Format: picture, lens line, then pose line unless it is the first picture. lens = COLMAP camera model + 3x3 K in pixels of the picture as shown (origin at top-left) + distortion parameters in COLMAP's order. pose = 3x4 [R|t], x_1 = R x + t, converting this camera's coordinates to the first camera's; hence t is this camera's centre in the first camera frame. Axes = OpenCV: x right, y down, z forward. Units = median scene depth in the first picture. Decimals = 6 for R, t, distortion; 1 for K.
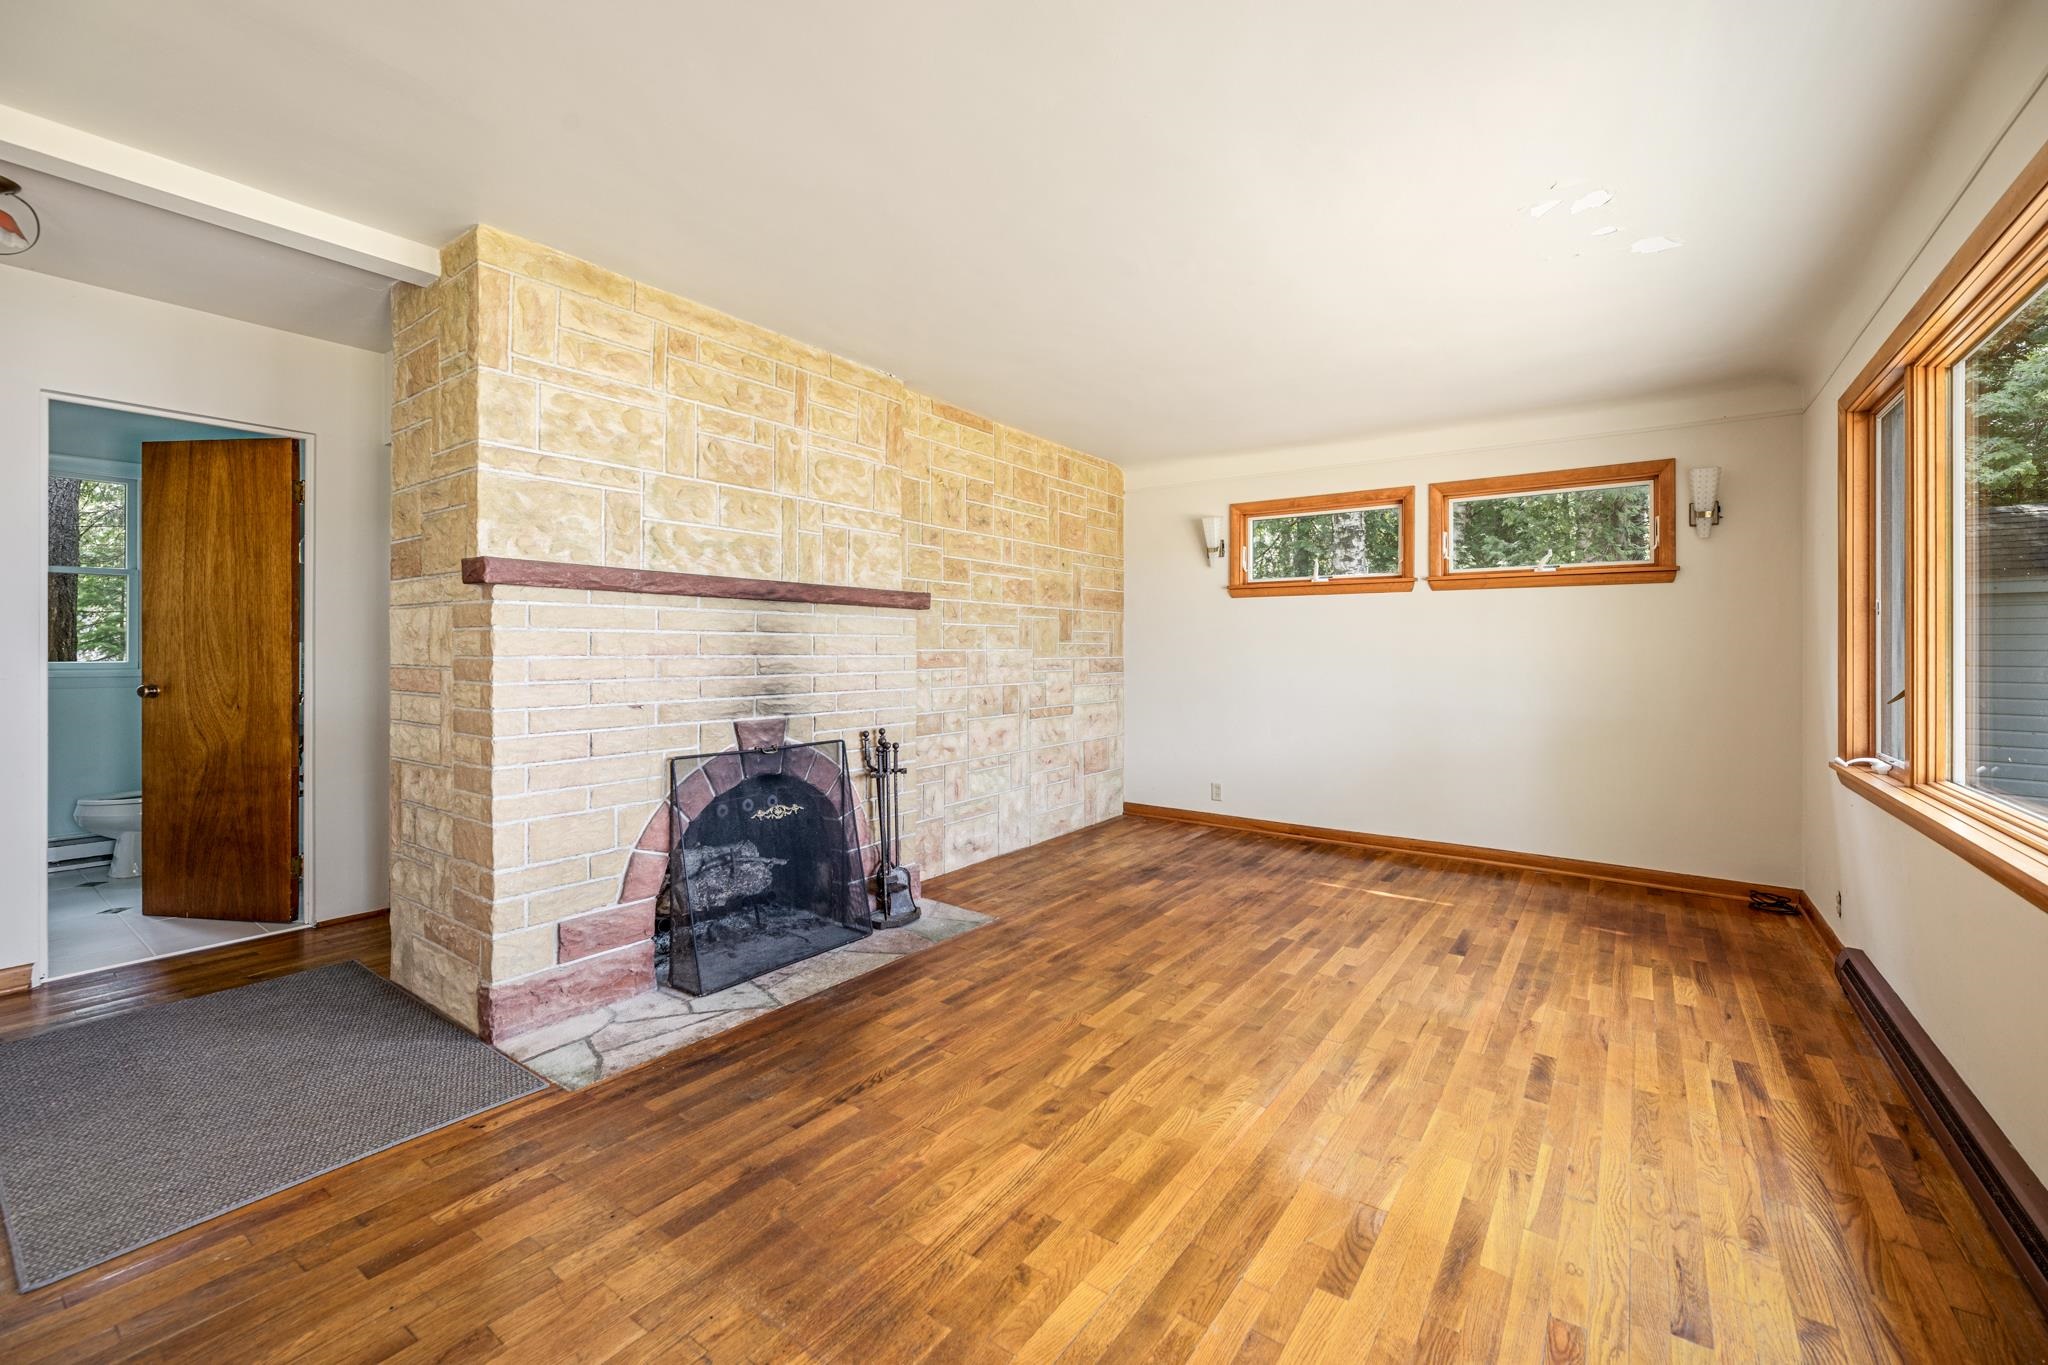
lens RADIAL K [[835.8, 0, 1020.1], [0, 835.8, 648.7], [0, 0, 1]] dist [-0.001841, 0.000137]
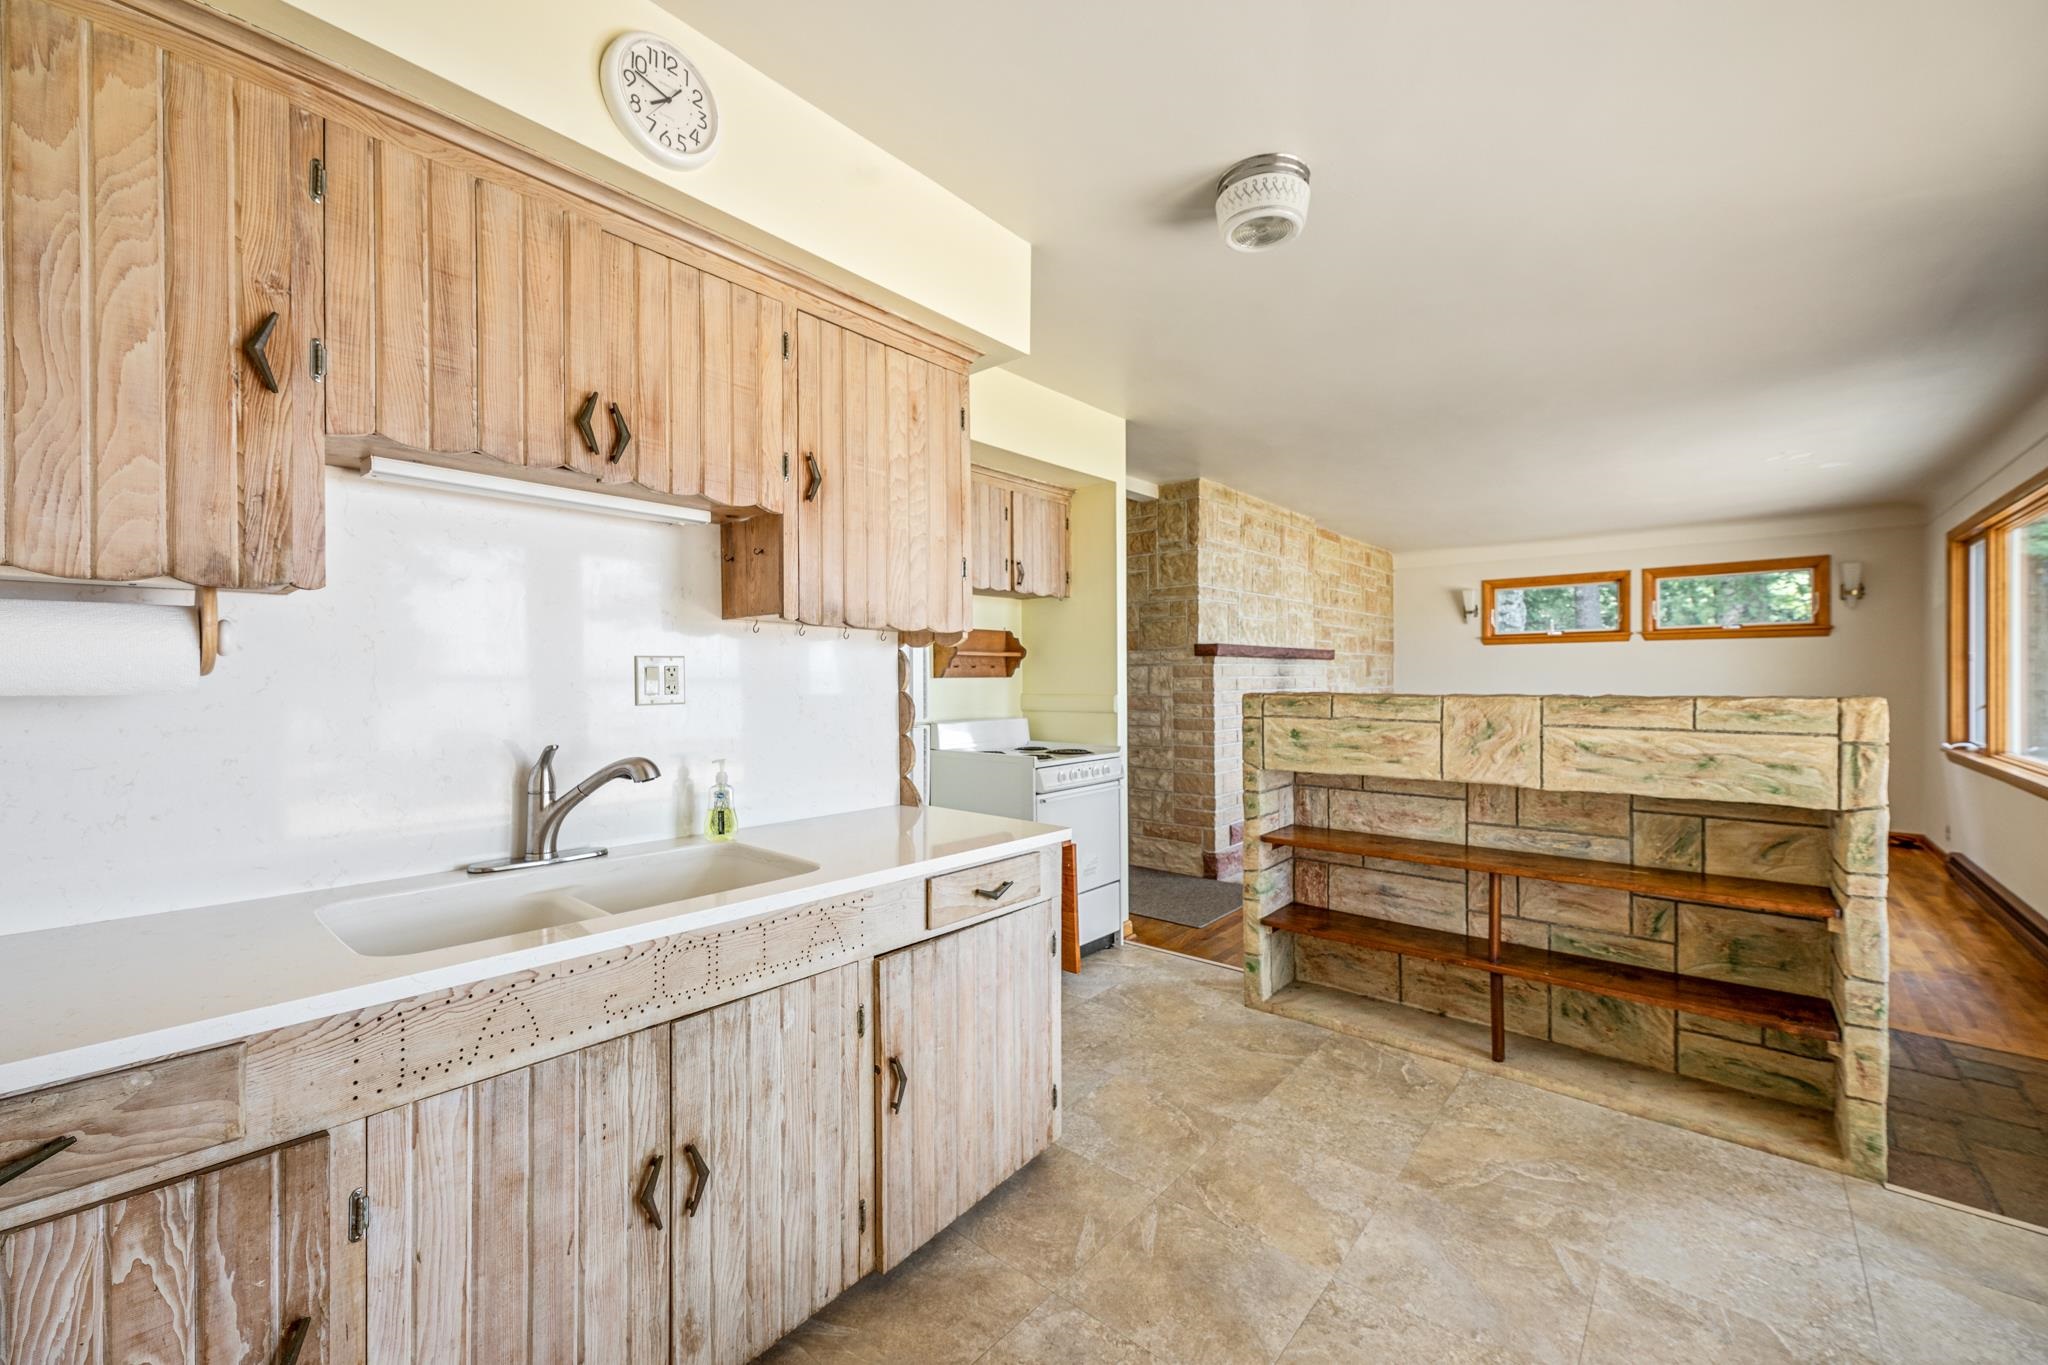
lens RADIAL K [[790.3, 0, 1022.8], [0, 790.3, 678.3], [0, 0, 1]] dist [0.000773, 0.000051]
pose [[0.995321, -0.008107, -0.096286, -0.621144], [0.008451, 0.999959, 0.003162, -0.022570], [0.096256, -0.003961, 0.995349, -0.661258]]
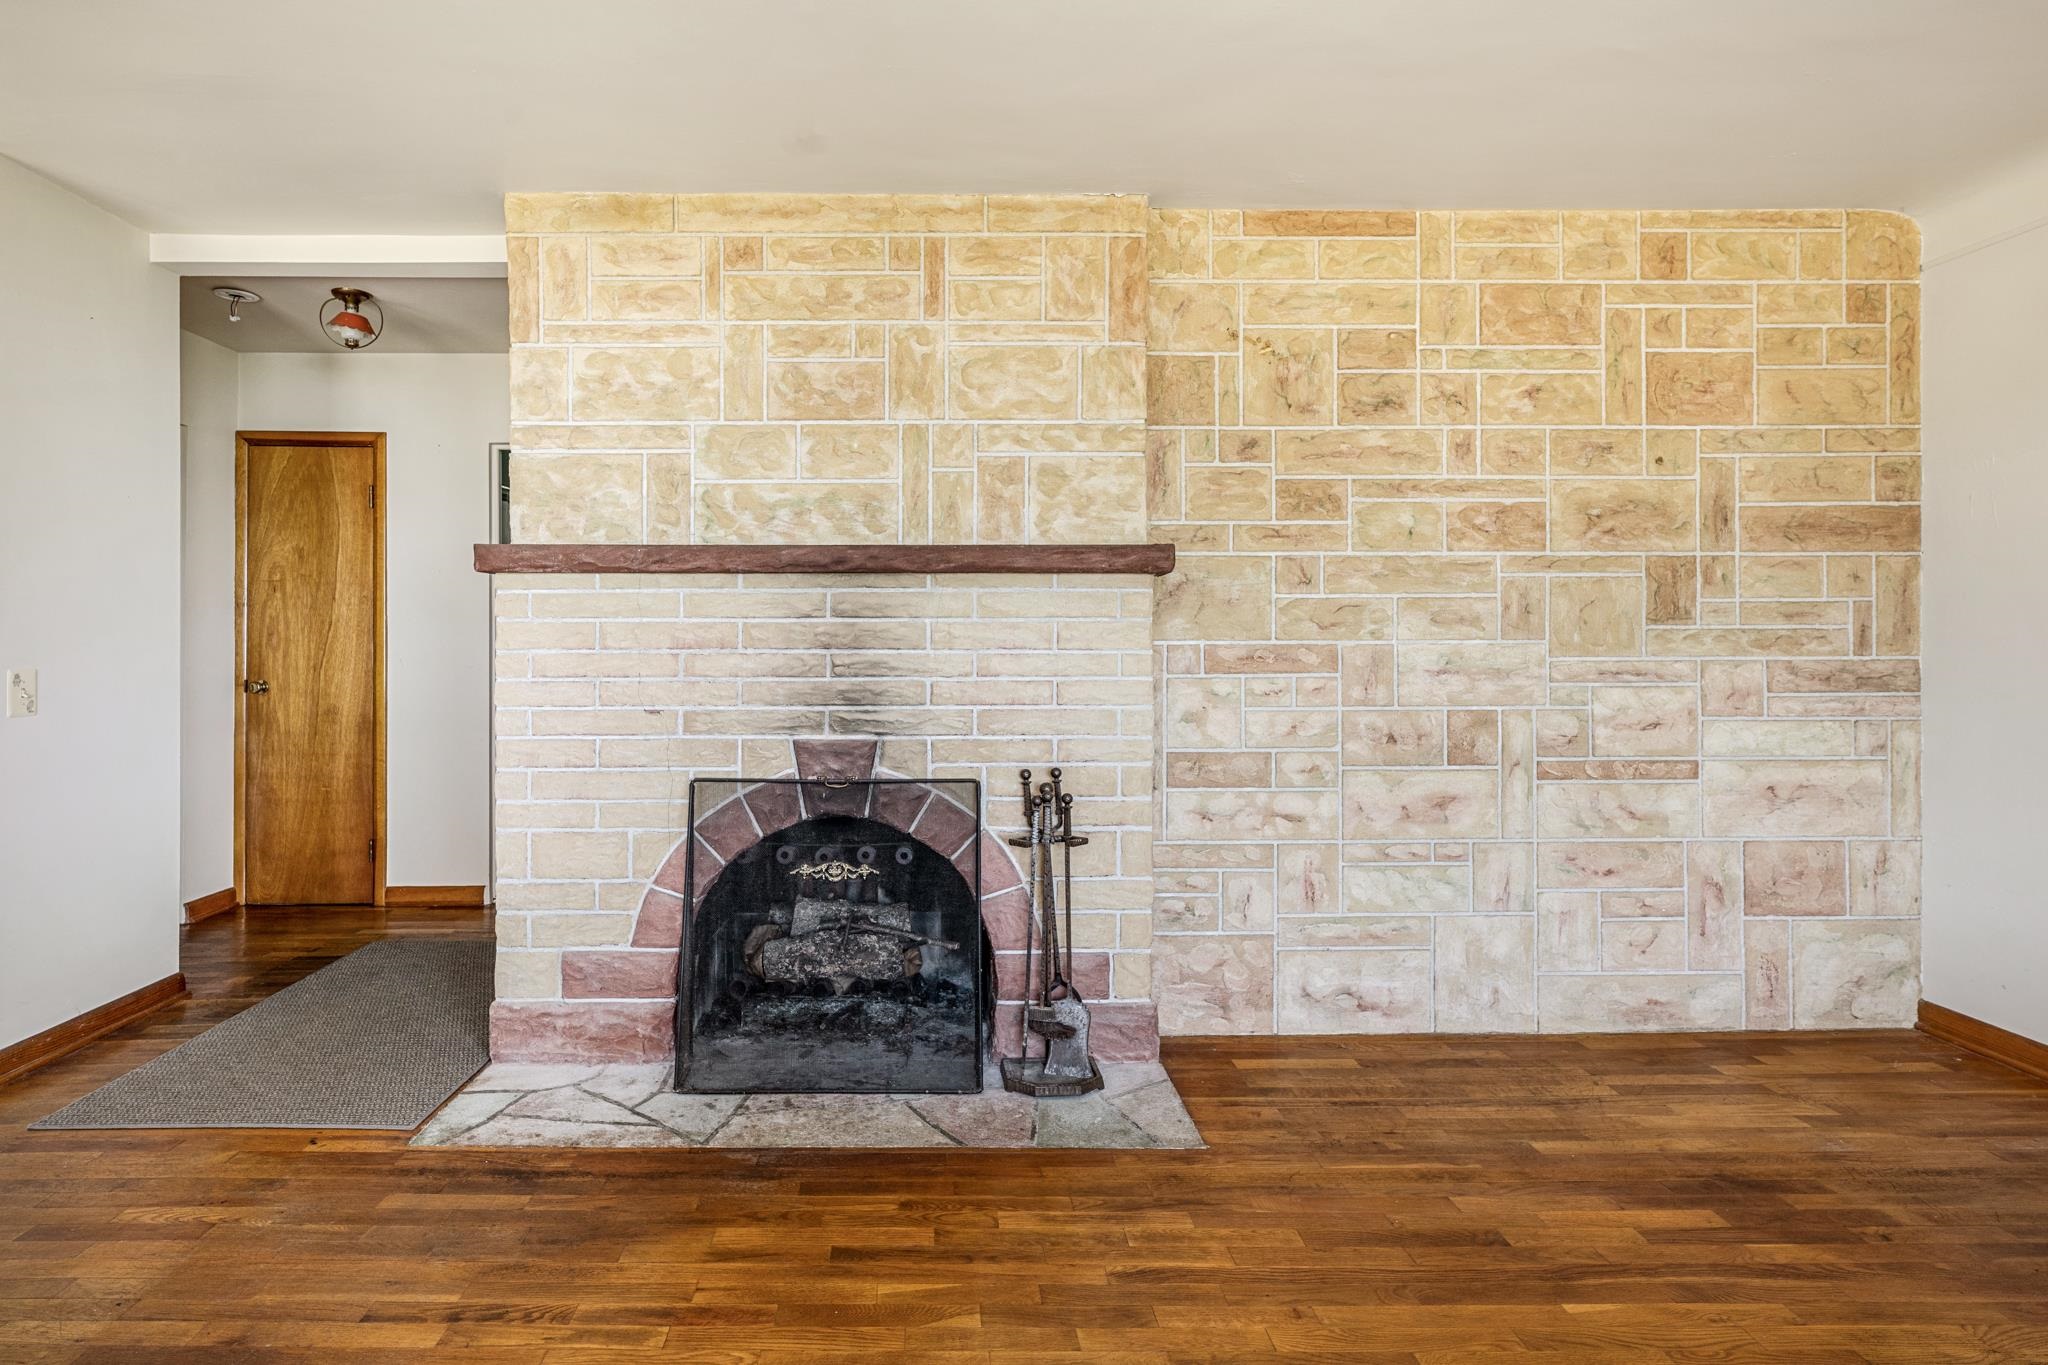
lens RADIAL K [[1013.4, 0, 1002.4], [0, 1013.4, 641.4], [0, 0, 1]] dist [0.000422, -0.001163]
pose [[0.598620, -0.003335, -0.801027, 0.424628], [0.003202, 0.999993, -0.001771, 0.002285], [0.801027, -0.001505, 0.598626, 0.528021]]
